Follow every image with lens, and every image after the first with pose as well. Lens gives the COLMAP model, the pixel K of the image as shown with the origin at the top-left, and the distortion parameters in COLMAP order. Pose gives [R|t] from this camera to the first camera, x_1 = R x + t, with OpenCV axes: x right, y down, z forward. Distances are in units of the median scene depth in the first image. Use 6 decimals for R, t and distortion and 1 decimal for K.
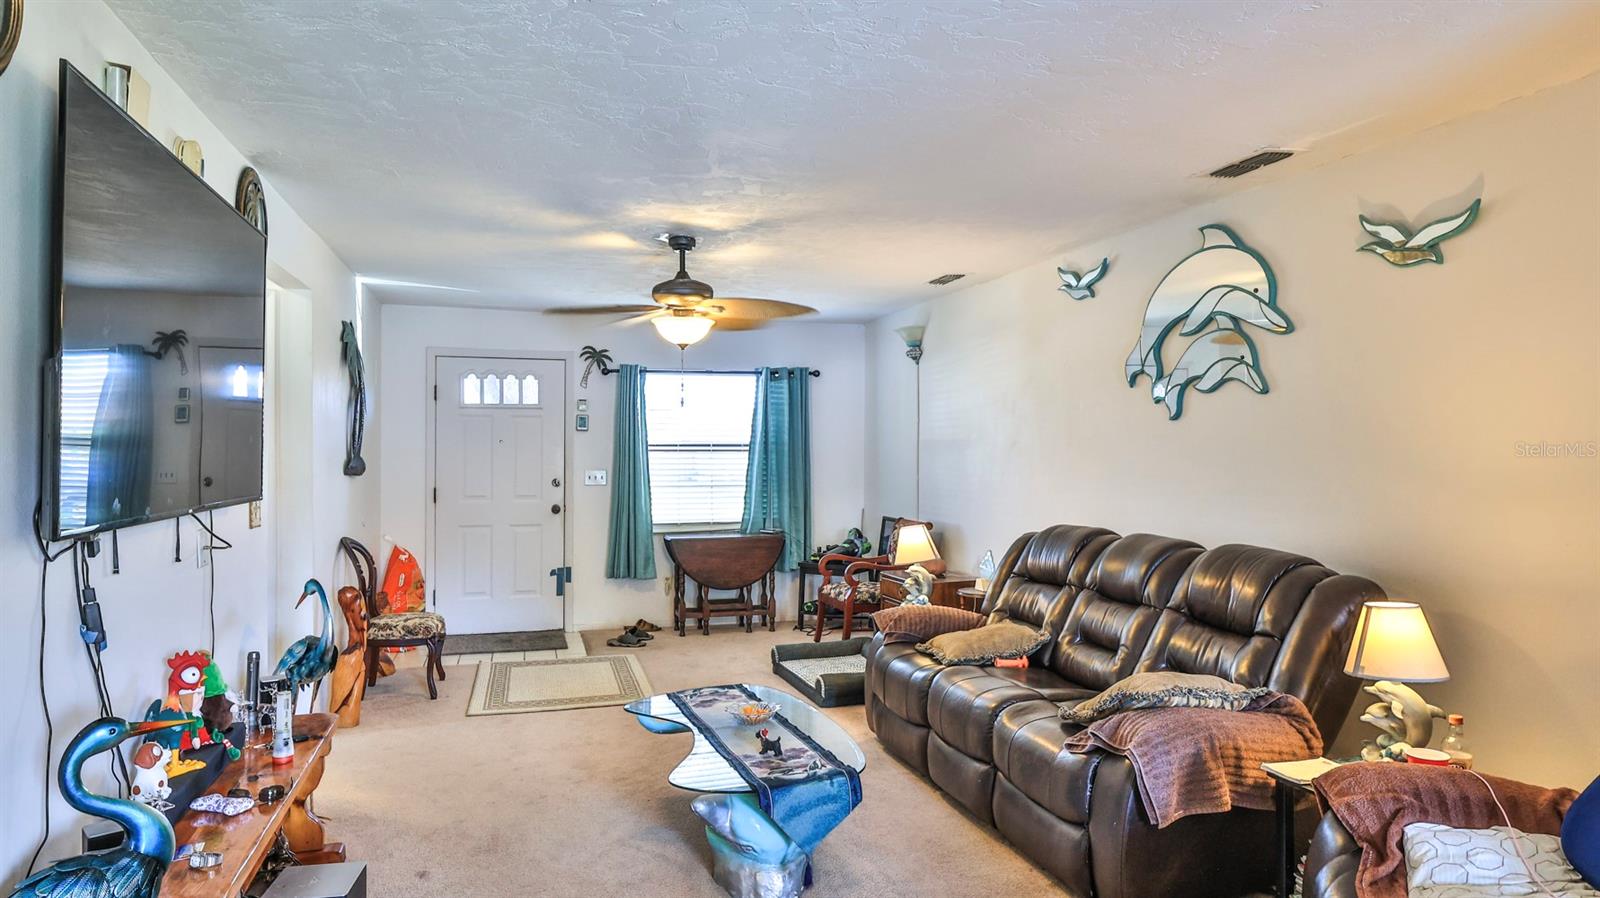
lens RADIAL K [[972.9, 0, 798.0], [0, 972.9, 449.5], [0, 0, 1]] dist [0.009482, 0.000123]
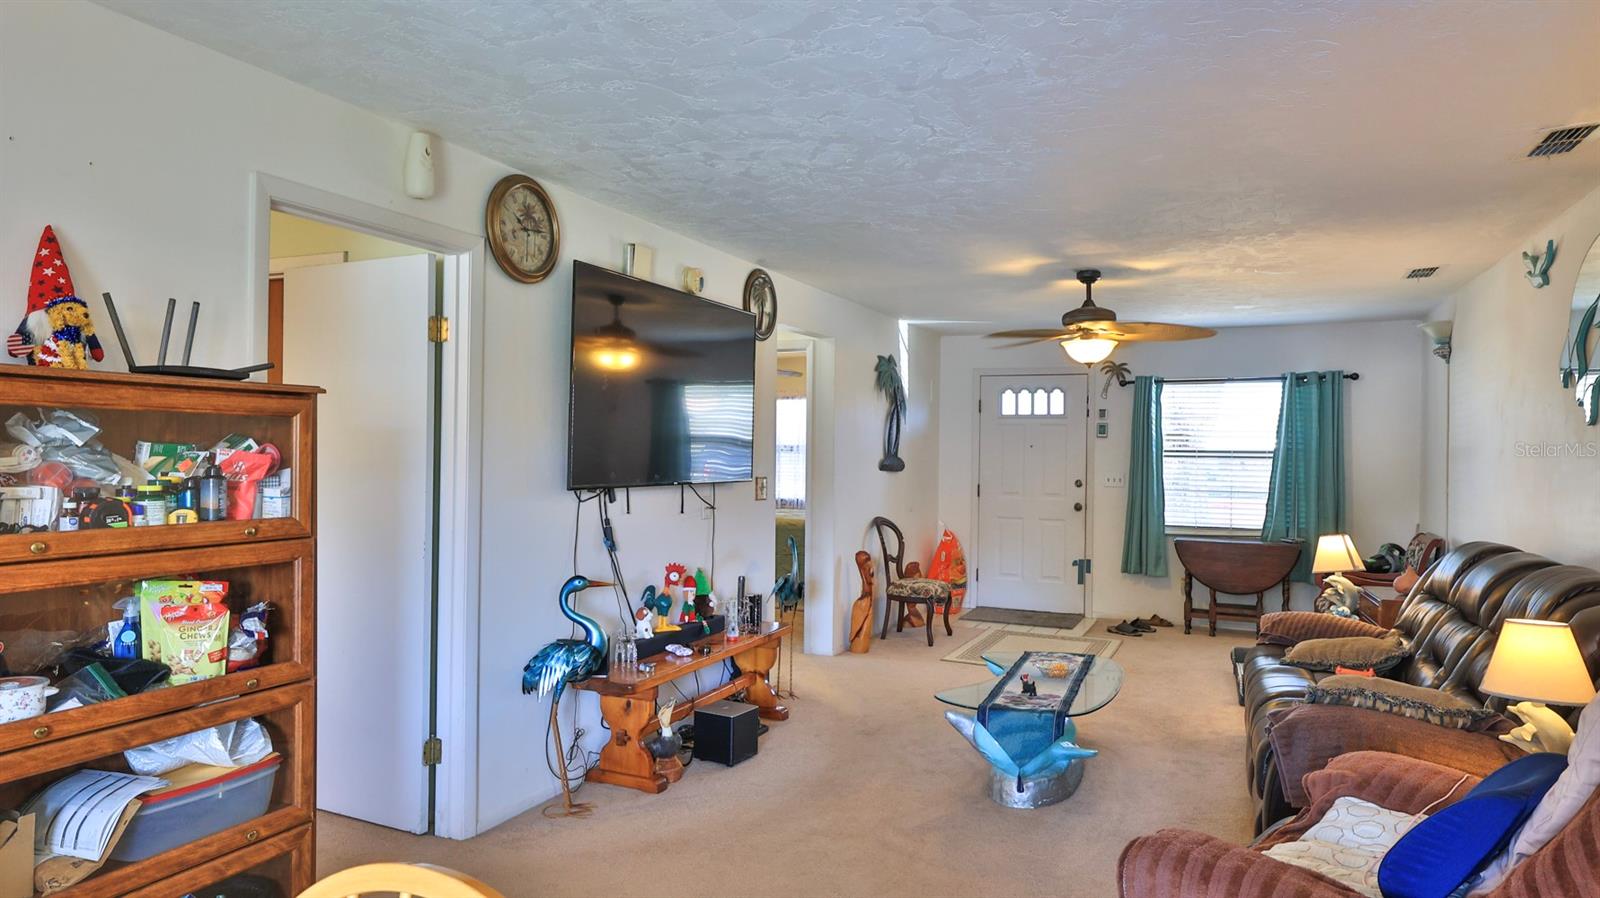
lens RADIAL K [[972.9, 0, 803.3], [0, 972.9, 445.4], [0, 0, 1]] dist [0.009482, 0.000123]
pose [[0.760552, 0.005678, -0.649252, 0.249407], [-0.012845, 0.999898, -0.006303, 0.001150], [0.649150, 0.013134, 0.760547, -0.066758]]
